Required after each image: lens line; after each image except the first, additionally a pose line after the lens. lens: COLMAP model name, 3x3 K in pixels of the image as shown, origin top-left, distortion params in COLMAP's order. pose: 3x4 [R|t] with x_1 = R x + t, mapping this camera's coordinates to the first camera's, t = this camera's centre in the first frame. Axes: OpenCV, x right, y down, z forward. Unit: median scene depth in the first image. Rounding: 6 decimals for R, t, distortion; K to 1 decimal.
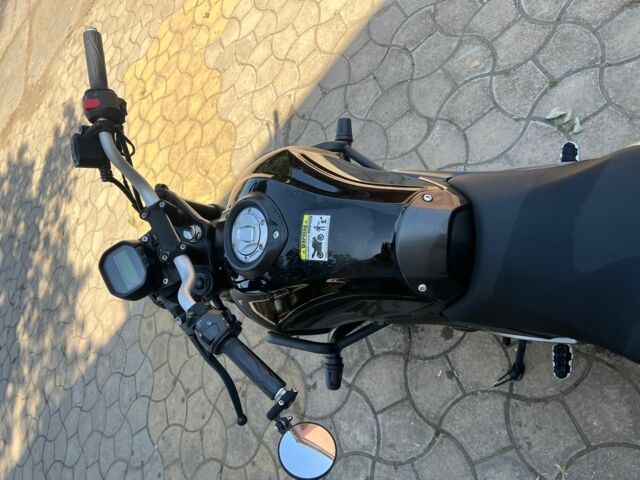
lens RADIAL K [[480.6, 0, 322.4], [0, 480.6, 235.2], [0, 0, 1]] dist [0.028399, -0.033365]
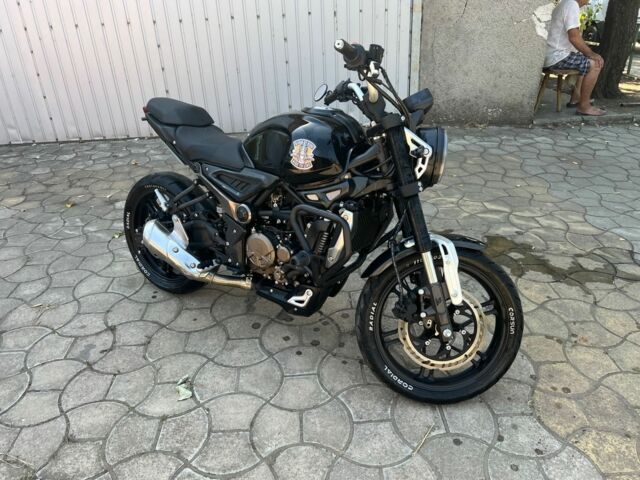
lens RADIAL K [[480.6, 0, 317.4], [0, 480.6, 238.1], [0, 0, 1]] dist [0.028399, -0.033365]
pose [[-0.712799, 0.453480, 0.535045, -0.469567], [0.531215, -0.149048, 0.834024, -0.850821], [0.457960, 0.878715, -0.134654, 0.820786]]
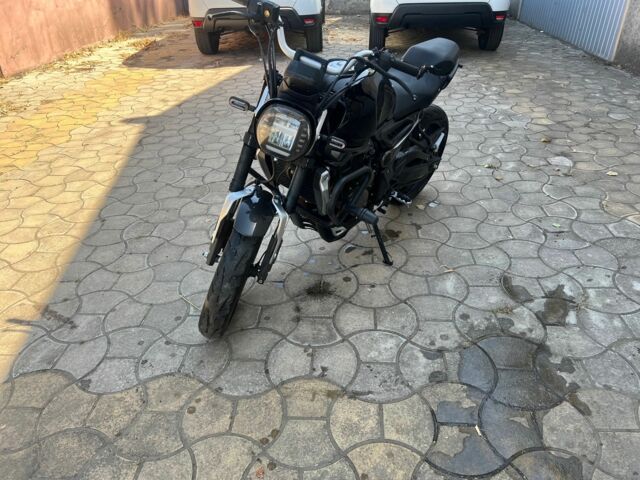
lens RADIAL K [[480.6, 0, 320.6], [0, 480.6, 241.4], [0, 0, 1]] dist [0.028399, -0.033365]
pose [[0.357004, 0.158256, 0.920599, -0.959449], [0.754418, 0.532303, -0.384066, 0.548443], [-0.550819, 0.831630, 0.070643, 0.731704]]
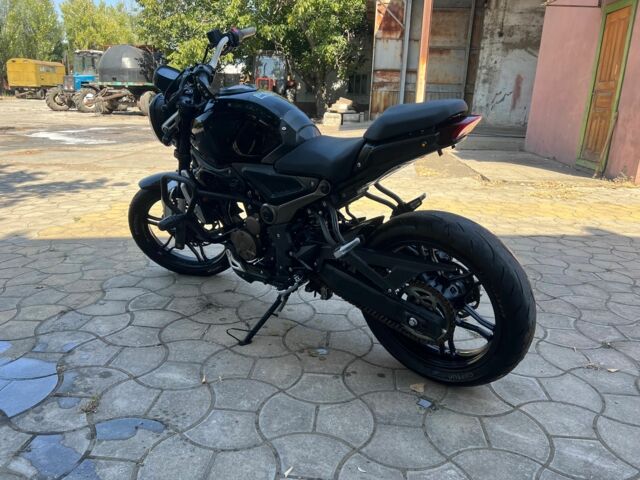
lens RADIAL K [[480.6, 0, 319.8], [0, 480.6, 241.4], [0, 0, 1]] dist [0.028399, -0.033365]
pose [[0.679132, 0.716836, -0.157882, 0.427259], [-0.621211, 0.446732, -0.643838, 0.682941], [-0.390995, 0.535329, 0.748696, -0.177113]]
